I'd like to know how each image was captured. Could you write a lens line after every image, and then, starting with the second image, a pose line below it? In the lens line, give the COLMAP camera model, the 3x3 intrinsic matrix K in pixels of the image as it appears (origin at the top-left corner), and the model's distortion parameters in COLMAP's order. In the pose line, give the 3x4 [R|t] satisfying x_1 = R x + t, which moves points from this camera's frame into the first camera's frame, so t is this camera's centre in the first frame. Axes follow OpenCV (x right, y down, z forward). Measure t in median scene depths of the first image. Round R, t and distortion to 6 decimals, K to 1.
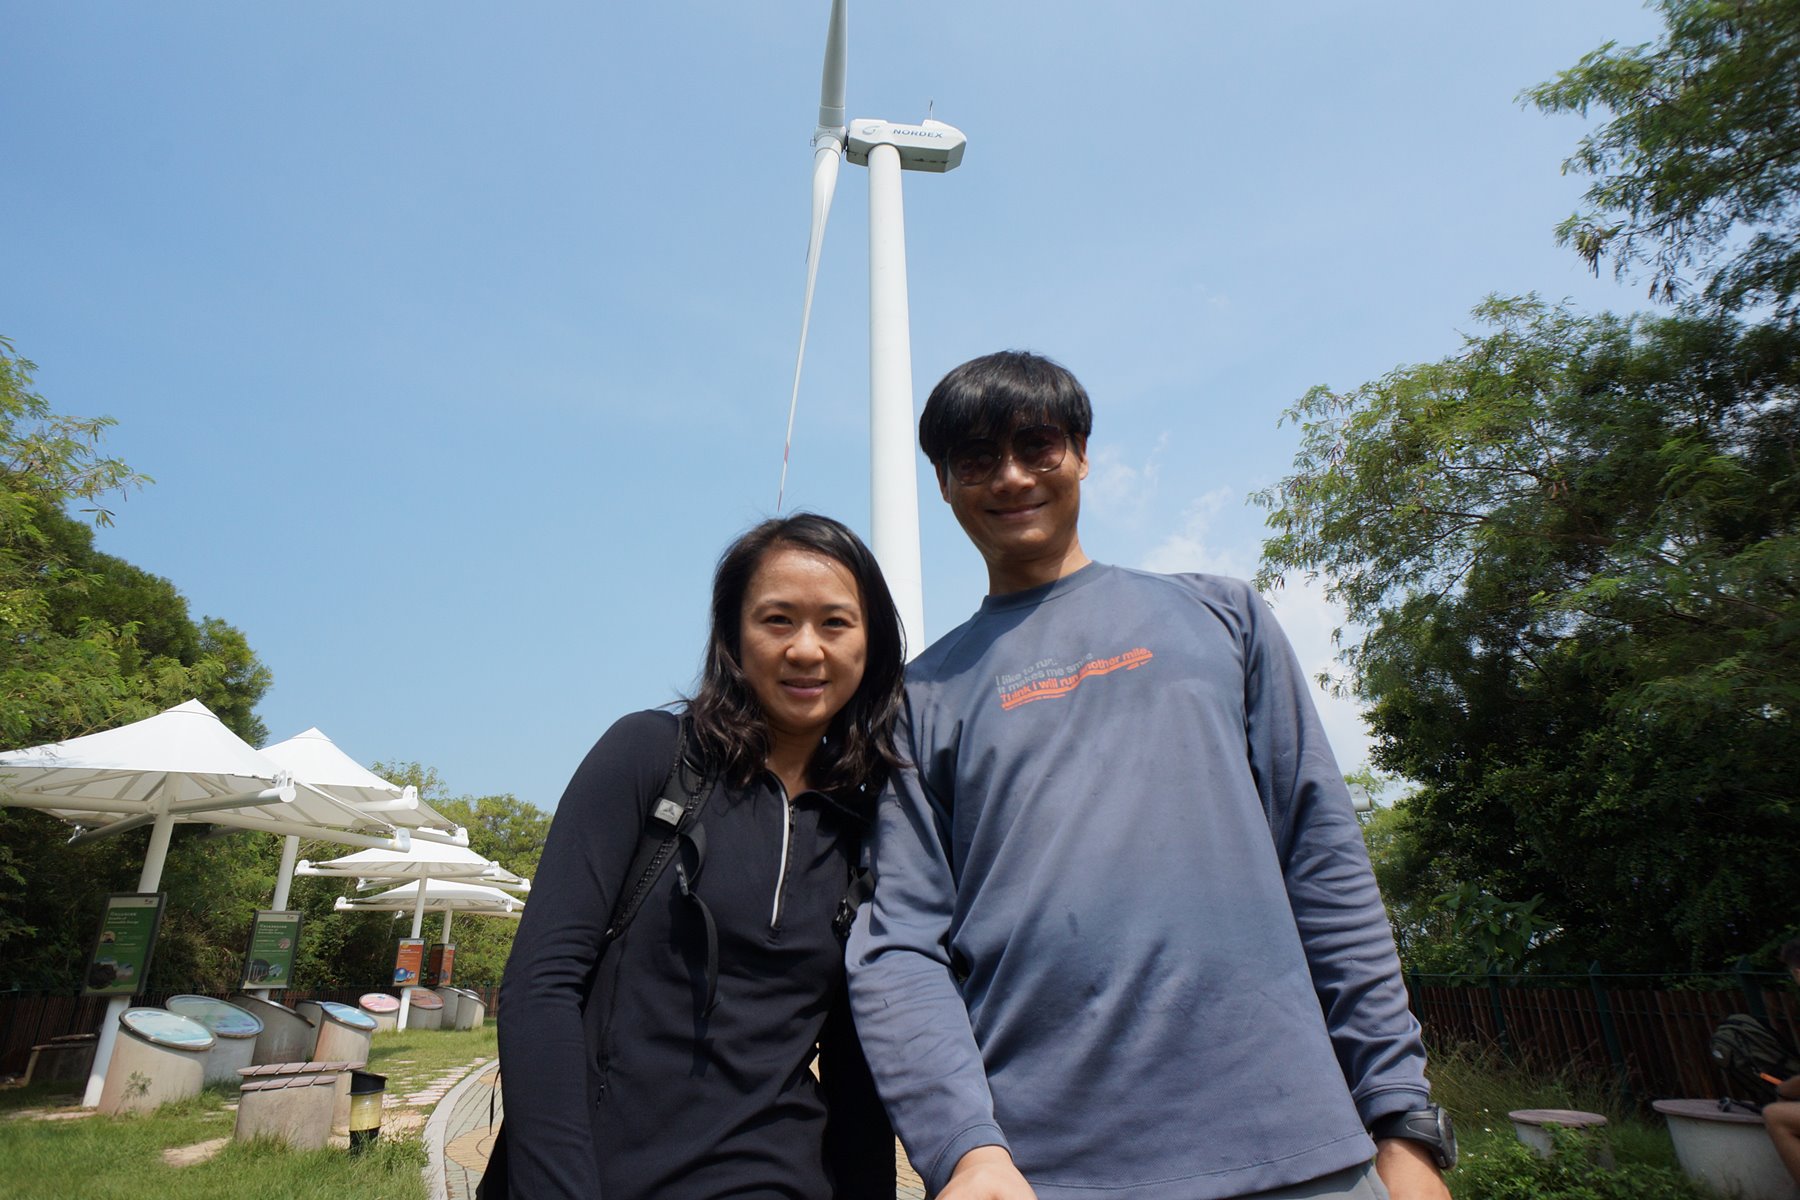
lens RADIAL K [[981.2, 0, 889.4], [0, 981.2, 599.8], [0, 0, 1]] dist [-0.030671, 0.014834]
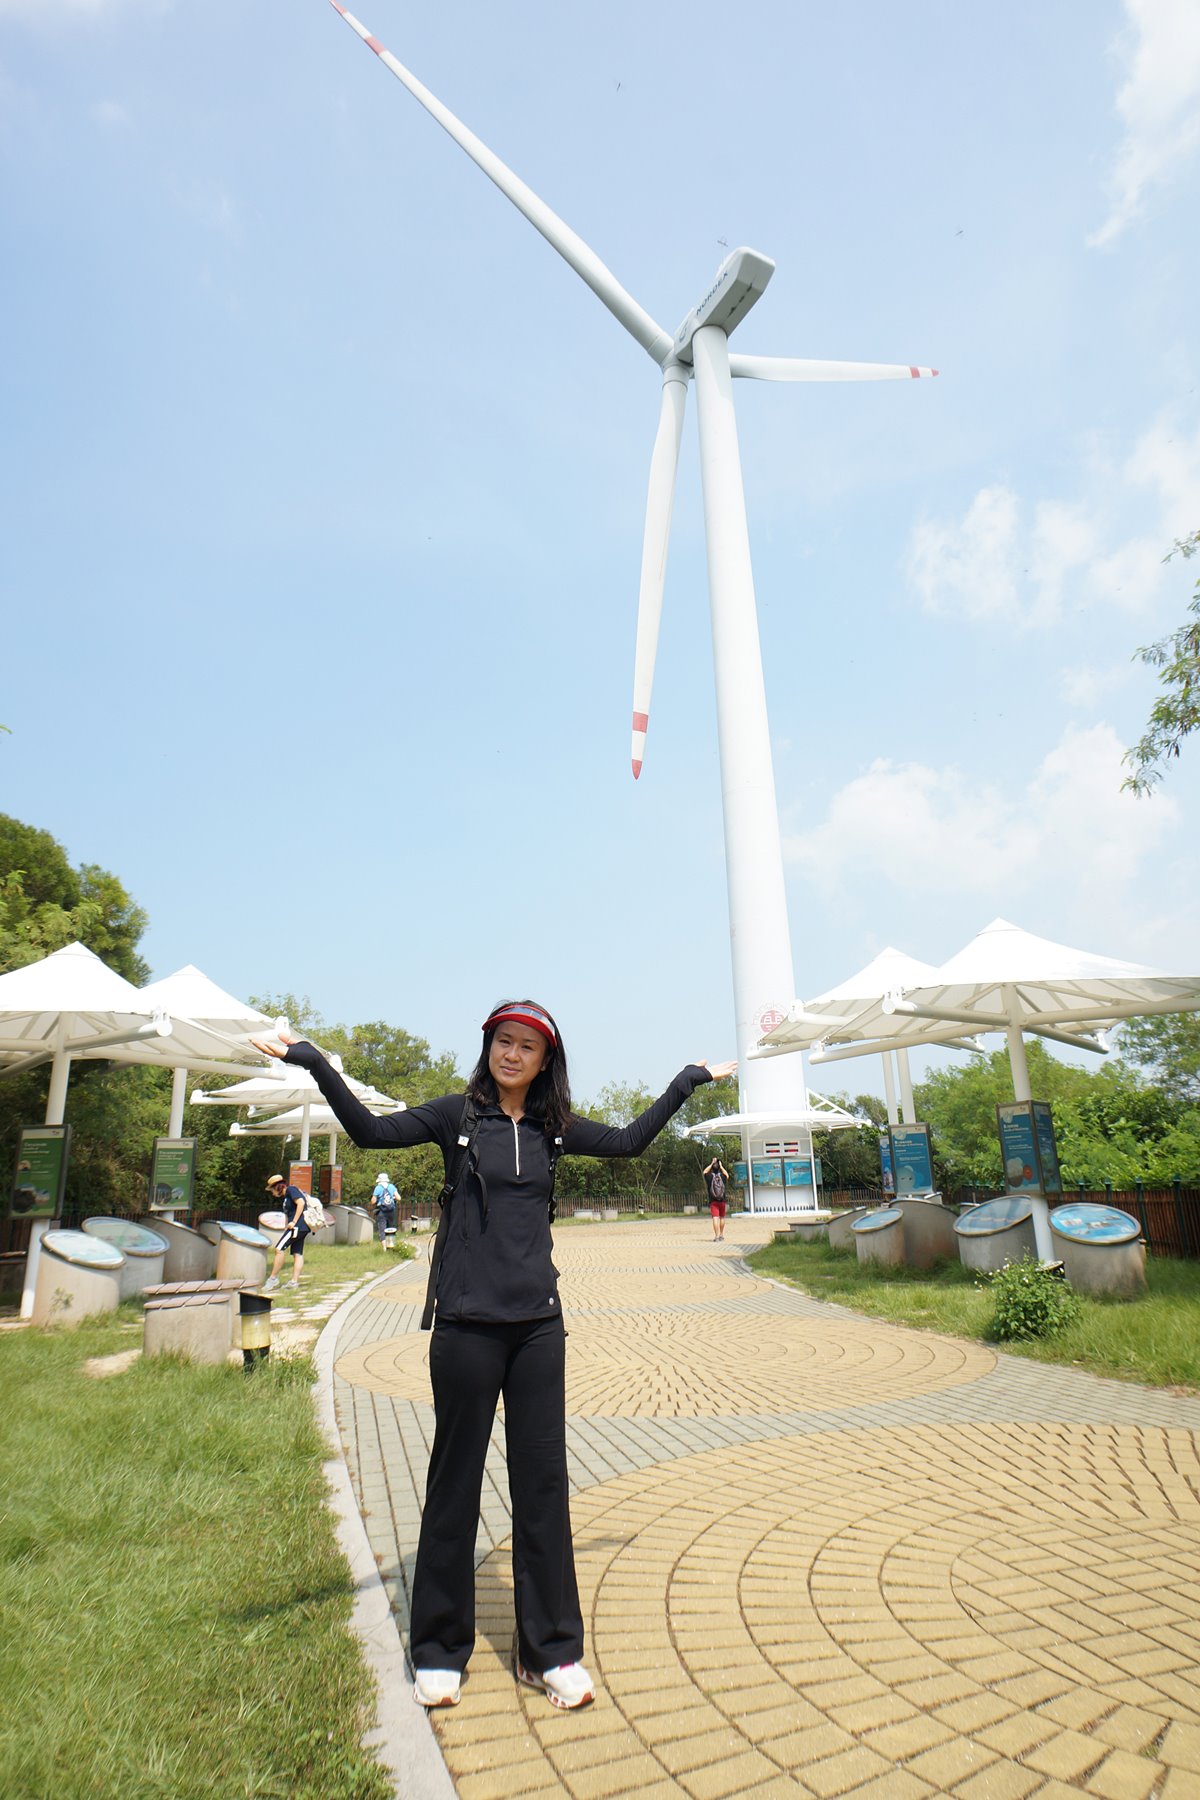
lens RADIAL K [[994.4, 0, 604.4], [0, 994.4, 888.6], [0, 0, 1]] dist [-0.042938, 0.002135]
pose [[0.988214, -0.057910, -0.141703, -0.002366], [0.068348, 0.995208, 0.069930, 0.008726], [0.136975, -0.078791, 0.987436, 0.032688]]
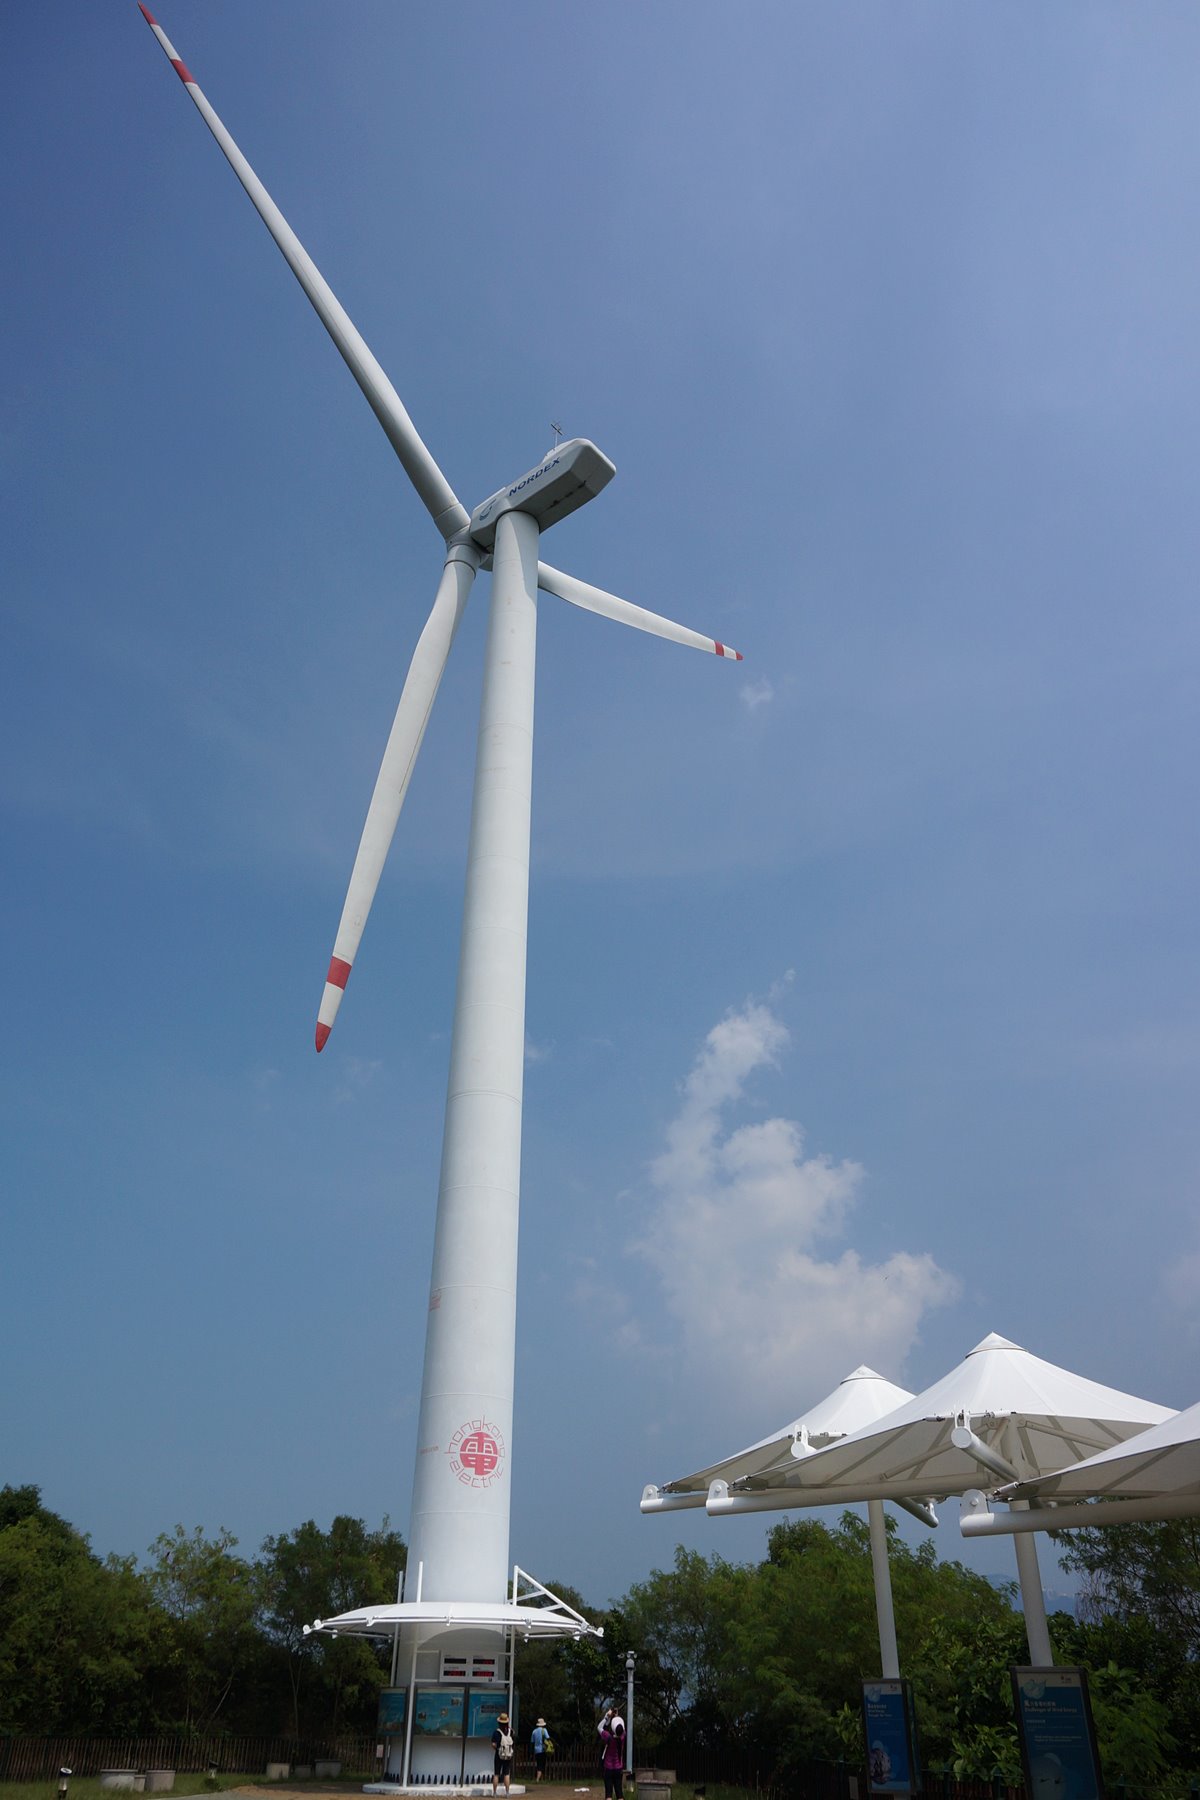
lens RADIAL K [[1284.1, 0, 600.0], [0, 1284.1, 900.0], [0, 0, 1]] dist [-0.043955, 0.017262]
pose [[0.973256, 0.140873, 0.181461, -0.316028], [-0.101287, 0.972128, -0.211444, 0.104363], [-0.206190, 0.187409, 0.960398, 0.372947]]
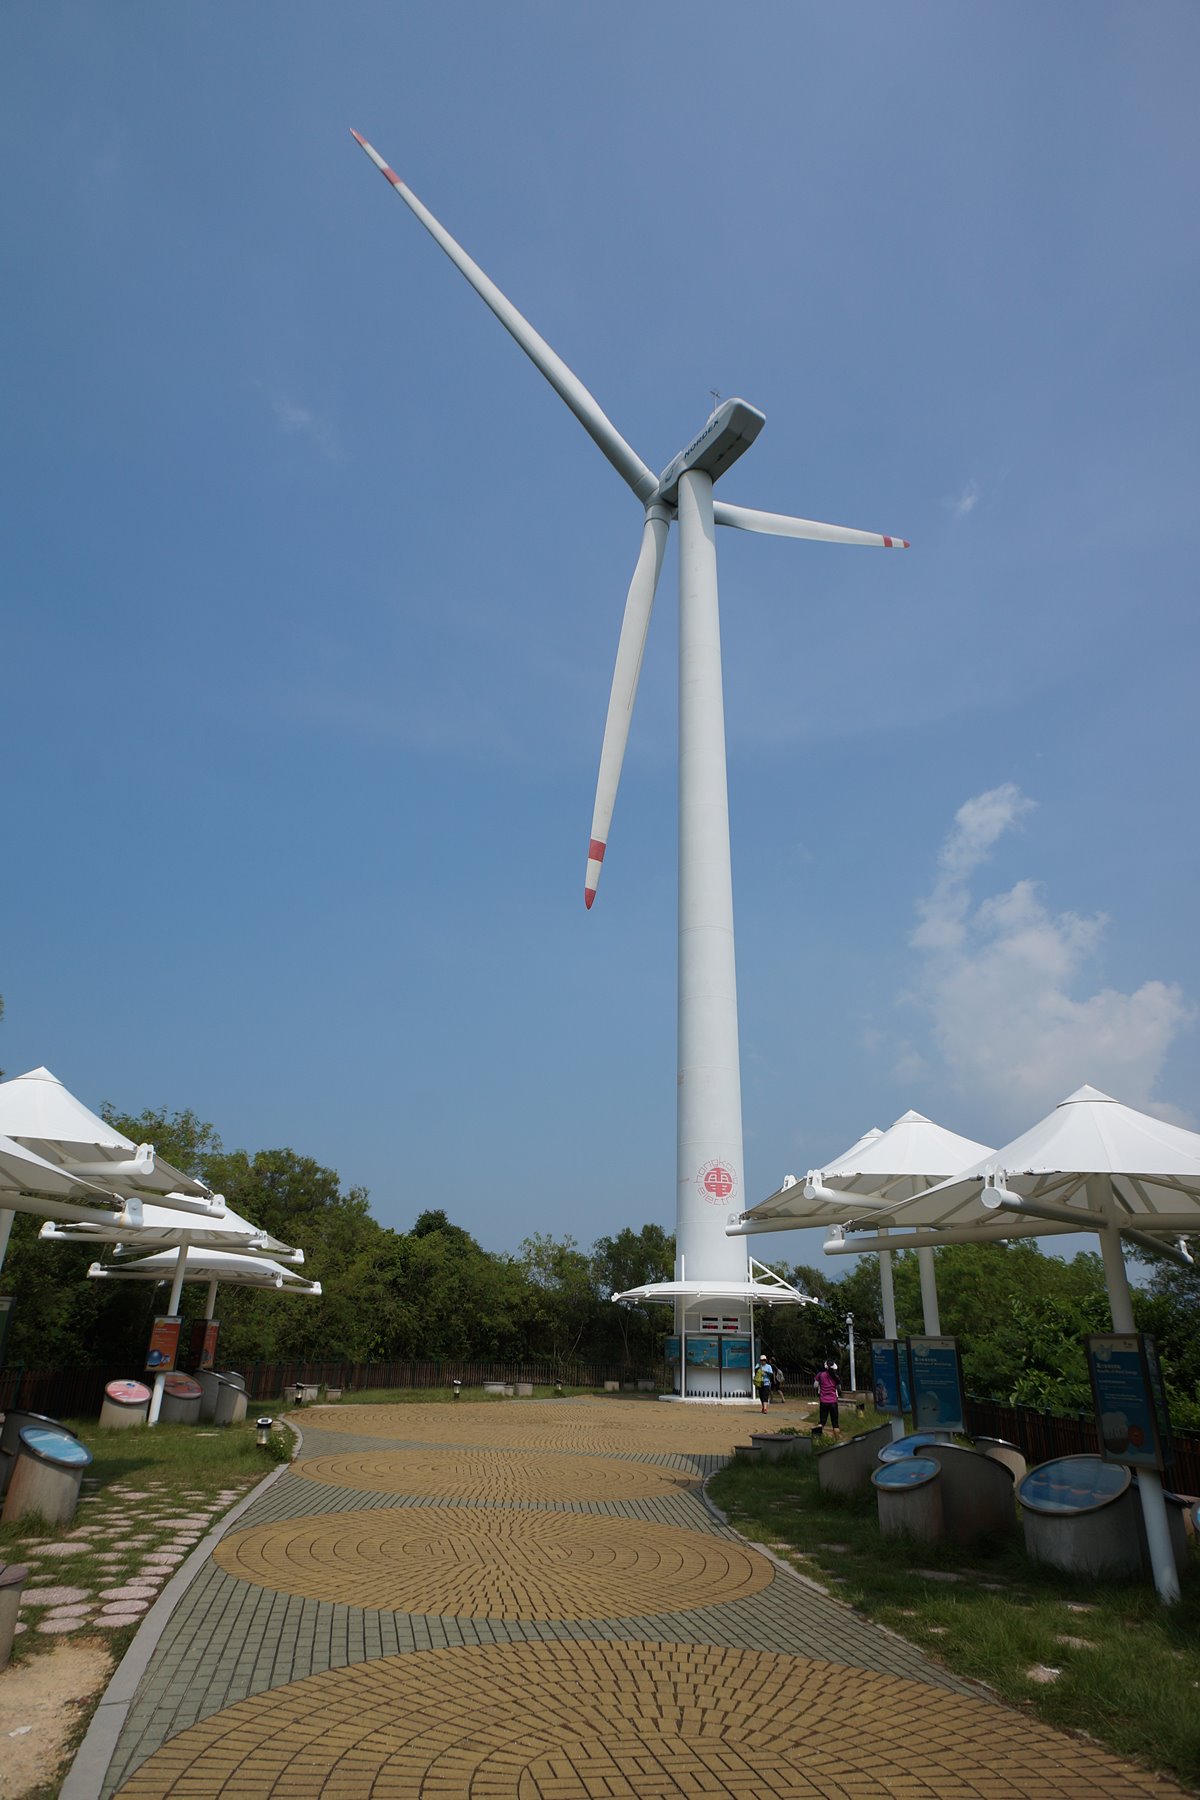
lens RADIAL K [[988.2, 0, 599.5], [0, 988.2, 914.6], [0, 0, 1]] dist [-0.048280, 0.023416]
pose [[0.996970, 0.011390, -0.076952, -0.072572], [-0.014756, 0.998953, -0.043307, 0.036473], [0.076378, 0.044311, 0.996094, 0.242064]]
